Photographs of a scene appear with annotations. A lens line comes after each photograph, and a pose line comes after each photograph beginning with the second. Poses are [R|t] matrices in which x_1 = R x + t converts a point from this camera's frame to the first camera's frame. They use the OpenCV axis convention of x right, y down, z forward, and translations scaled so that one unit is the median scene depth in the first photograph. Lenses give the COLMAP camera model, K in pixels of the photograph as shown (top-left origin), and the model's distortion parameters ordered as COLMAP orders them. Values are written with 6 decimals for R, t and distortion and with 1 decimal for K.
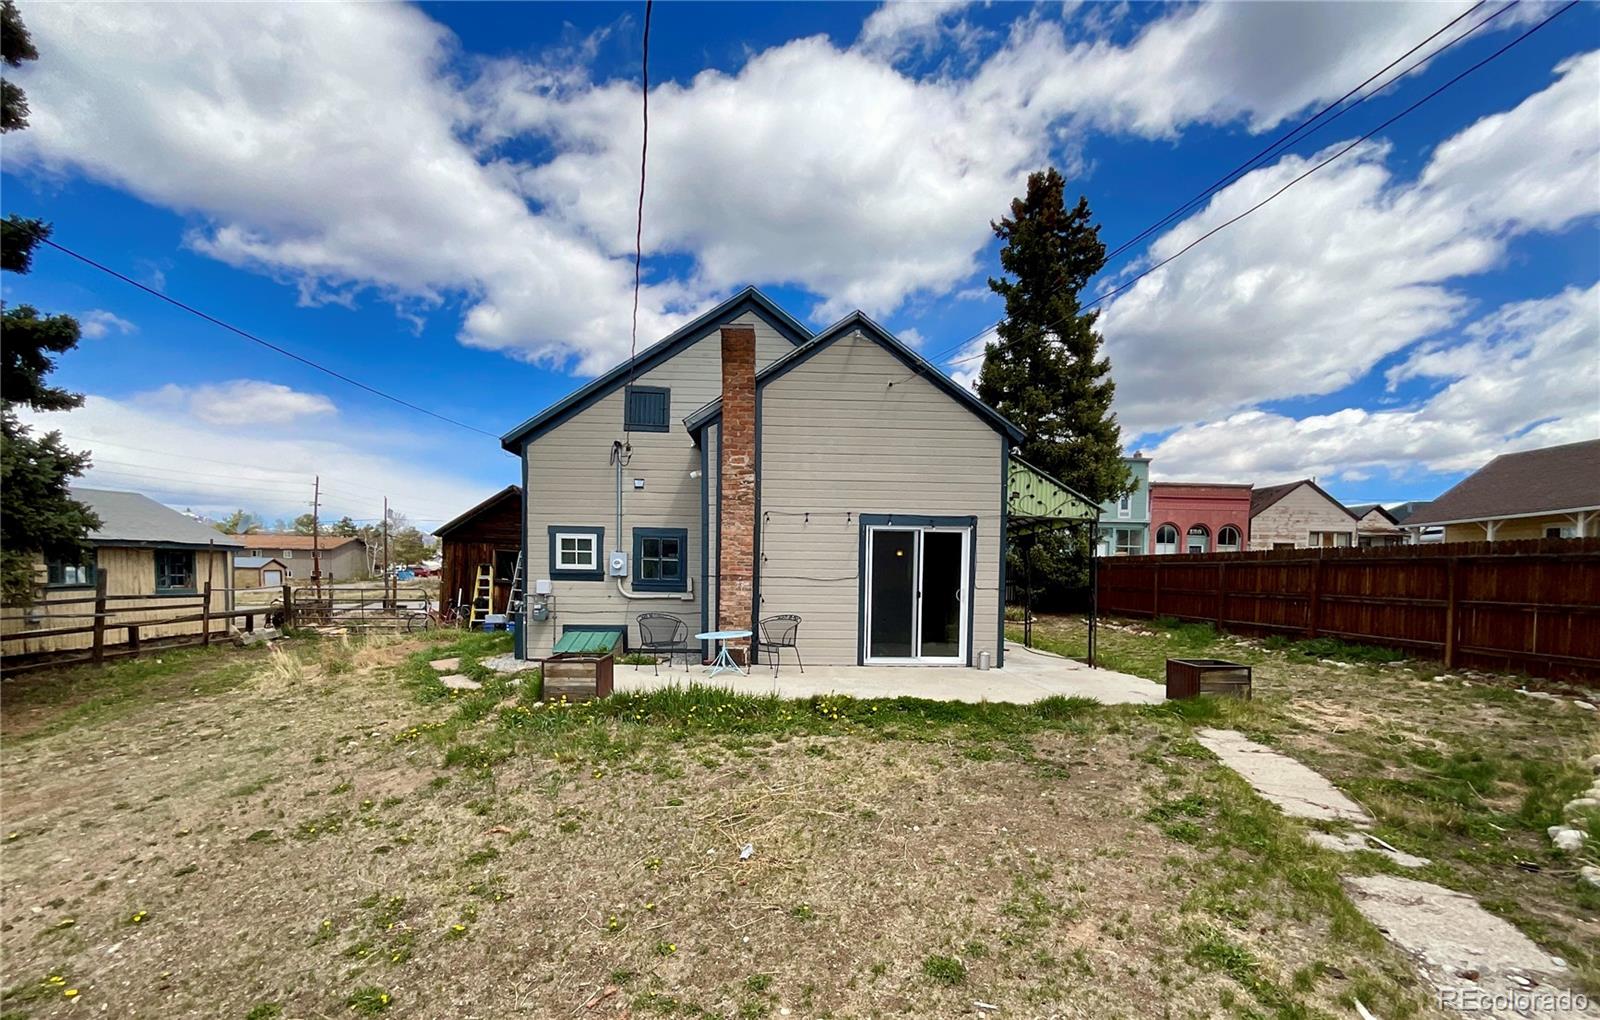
lens RADIAL K [[655.8, 0, 796.4], [0, 655.8, 580.4], [0, 0, 1]] dist [-0.000375, 0.000734]
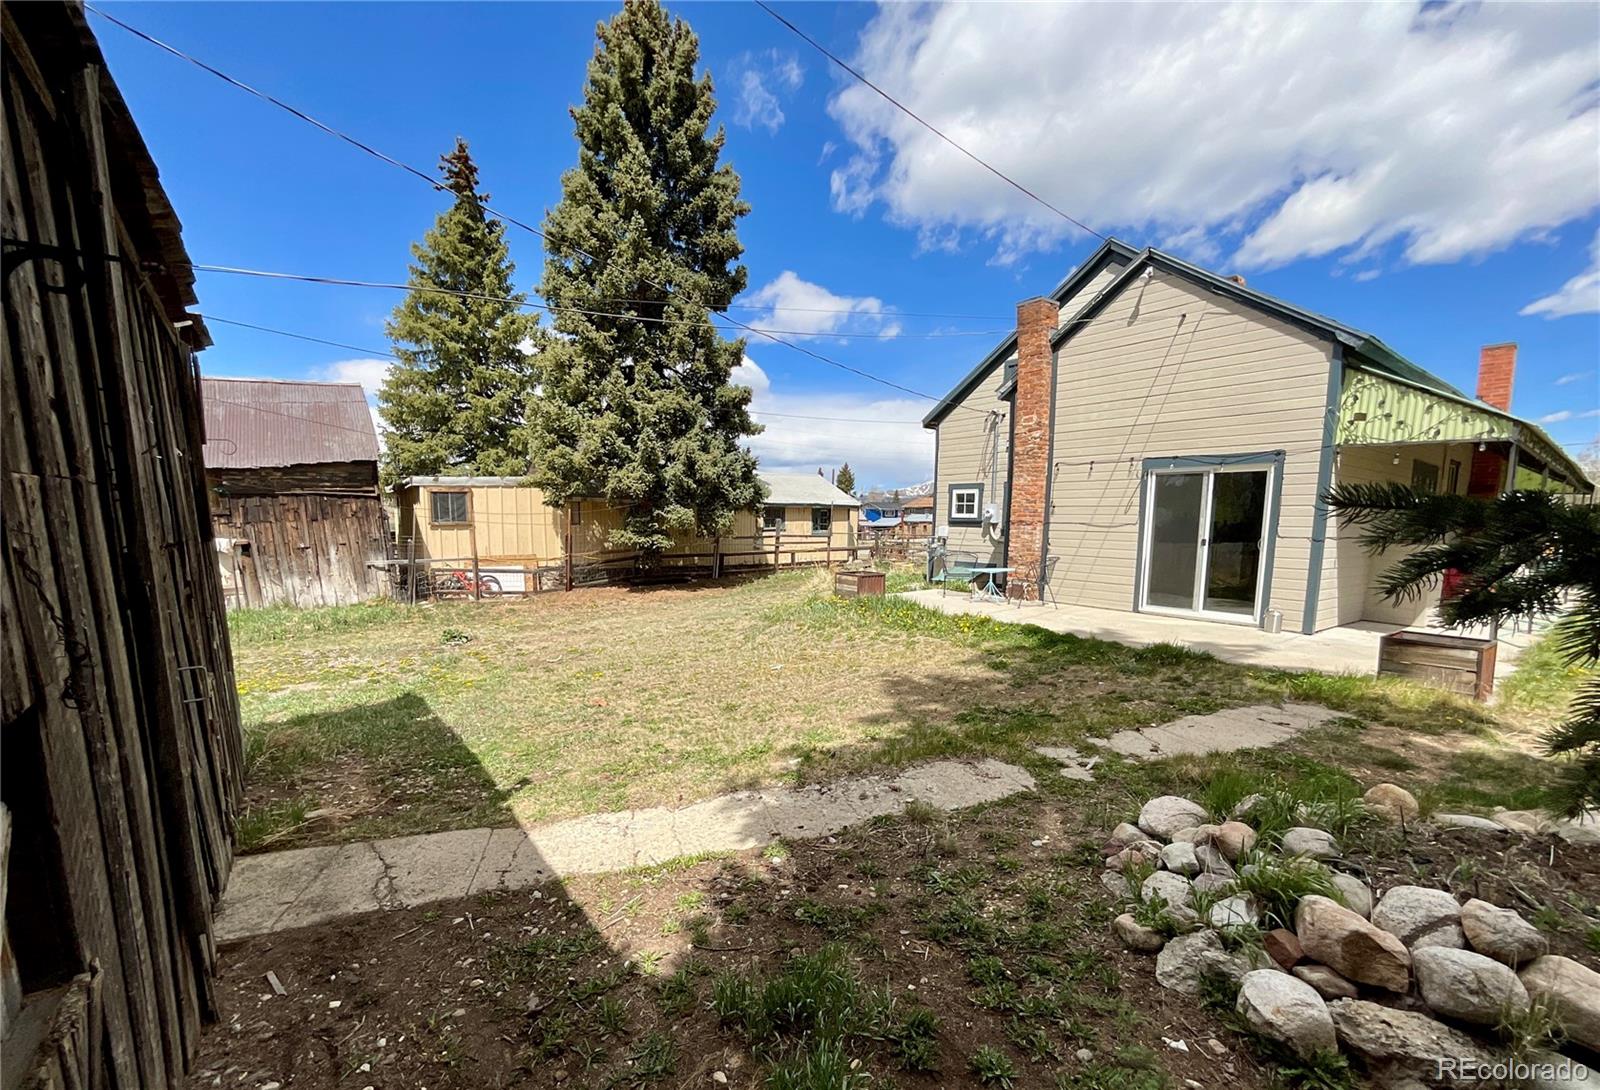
lens RADIAL K [[673.0, 0, 806.1], [0, 673.0, 560.6], [0, 0, 1]] dist [-0.003420, -0.000176]
pose [[0.572402, 0.046309, -0.818664, 0.648765], [-0.019577, 0.998891, 0.042816, 0.018630], [0.819739, -0.008481, 0.572674, 0.011088]]
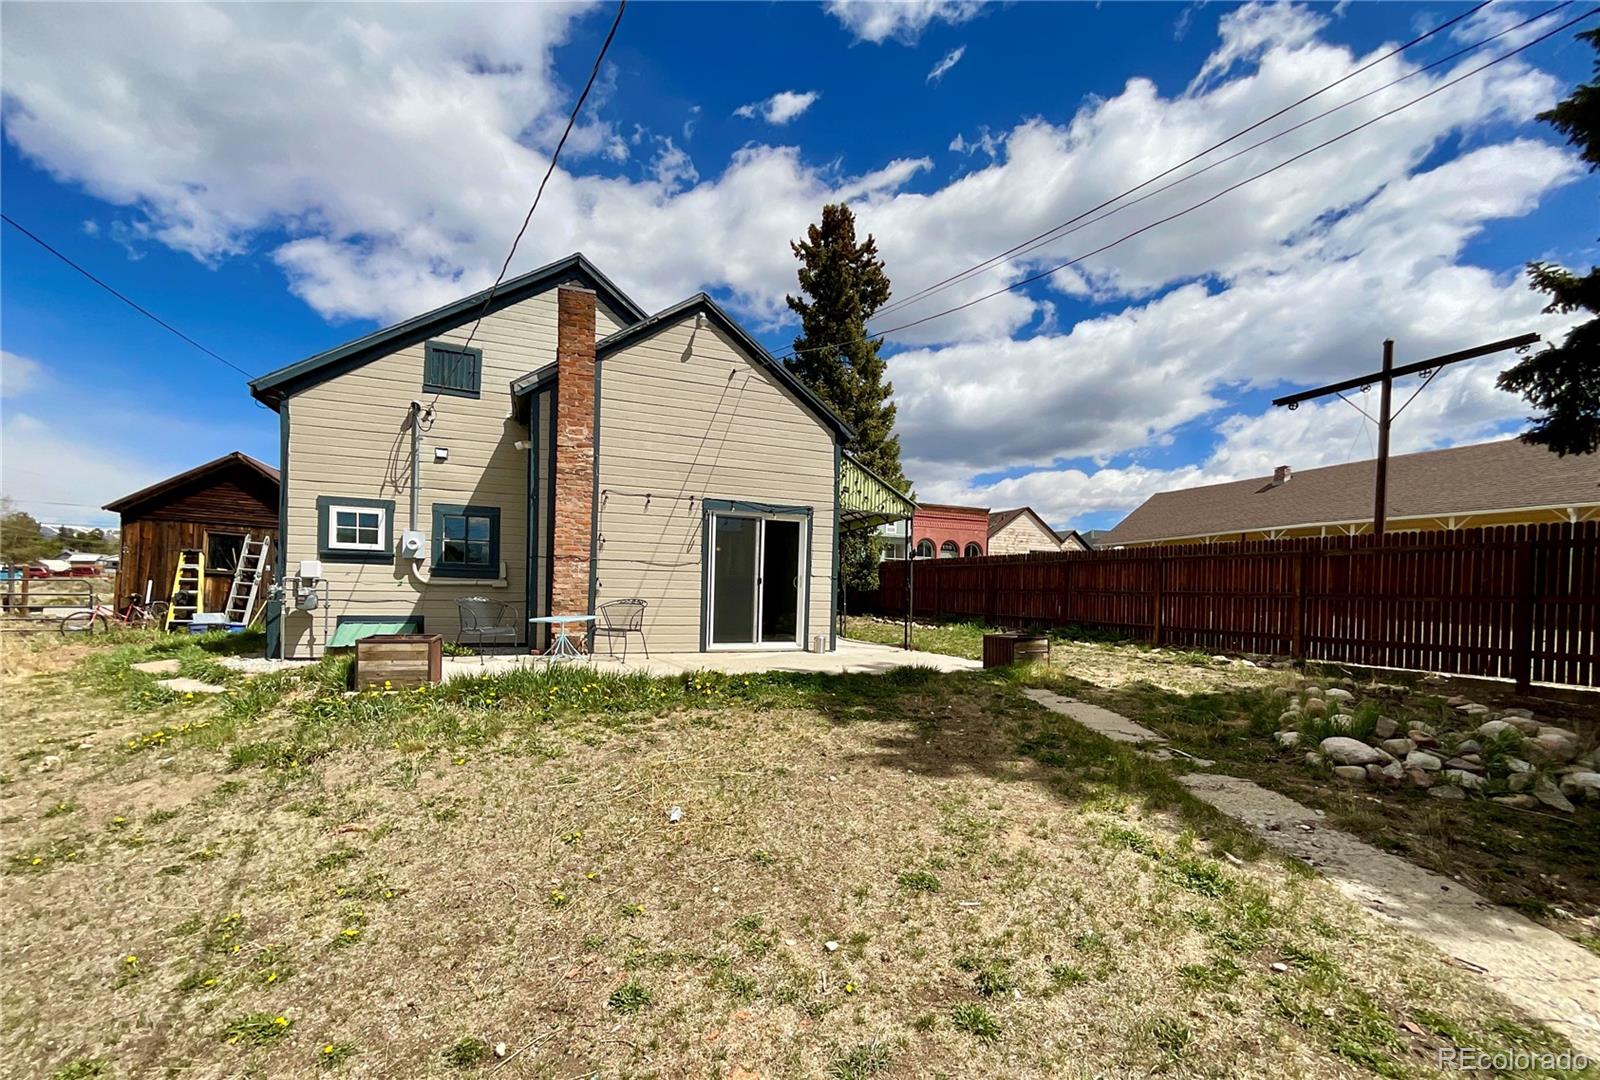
lens RADIAL K [[659.8, 0, 795.8], [0, 659.8, 584.1], [0, 0, 1]] dist [-0.000153, 0.001176]
pose [[0.941776, 0.012527, 0.336006, -0.105523], [-0.007379, 0.999835, -0.016595, 0.043919], [-0.336159, 0.013149, 0.941714, 0.021382]]
